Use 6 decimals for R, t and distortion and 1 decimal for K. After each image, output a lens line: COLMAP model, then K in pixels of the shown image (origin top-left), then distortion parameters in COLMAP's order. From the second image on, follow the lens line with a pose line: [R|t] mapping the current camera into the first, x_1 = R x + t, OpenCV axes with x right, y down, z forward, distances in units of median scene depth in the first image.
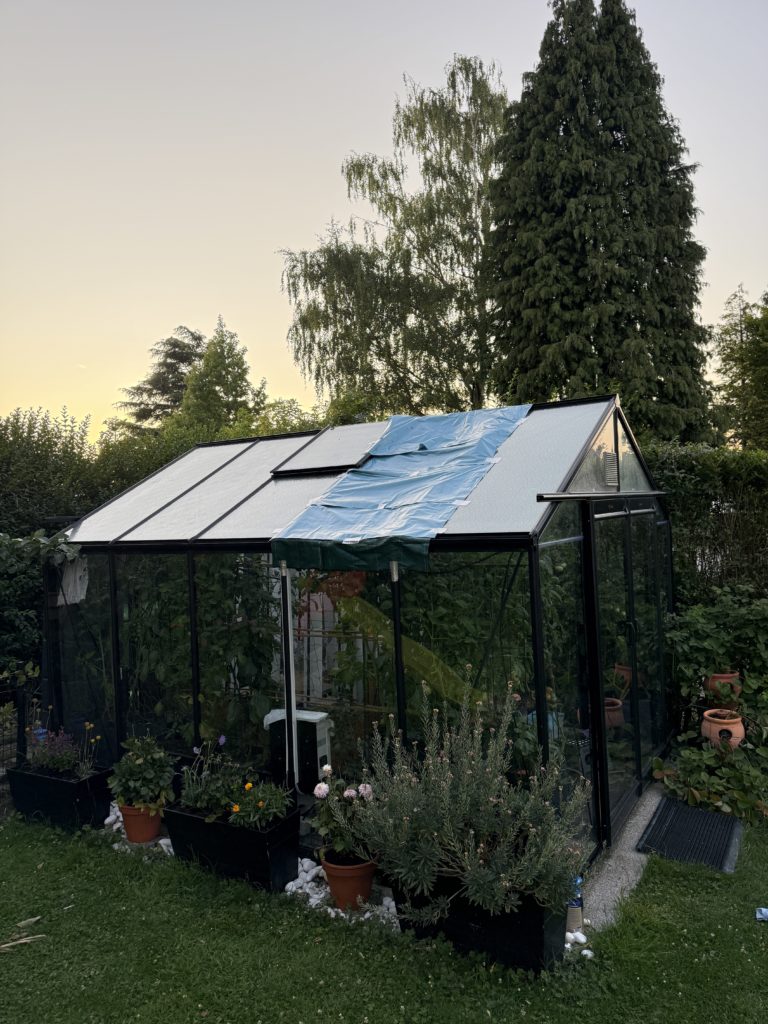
lens RADIAL K [[716.0, 0, 386.0], [0, 716.0, 538.0], [0, 0, 1]] dist [0.064601, -0.084136]
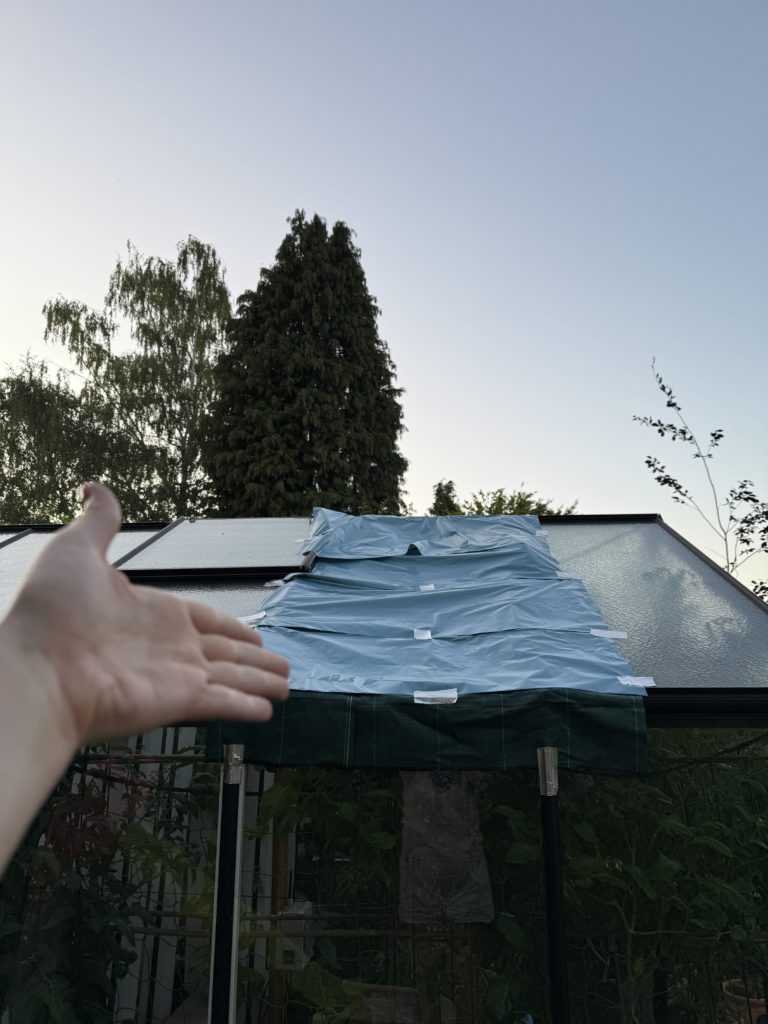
lens RADIAL K [[716.0, 0, 386.0], [0, 716.0, 538.0], [0, 0, 1]] dist [0.064601, -0.084136]
pose [[0.884979, 0.140454, 0.443942, -0.057670], [-0.017398, 0.962730, -0.269905, 0.005892], [-0.465306, 0.231136, 0.854439, 0.123184]]
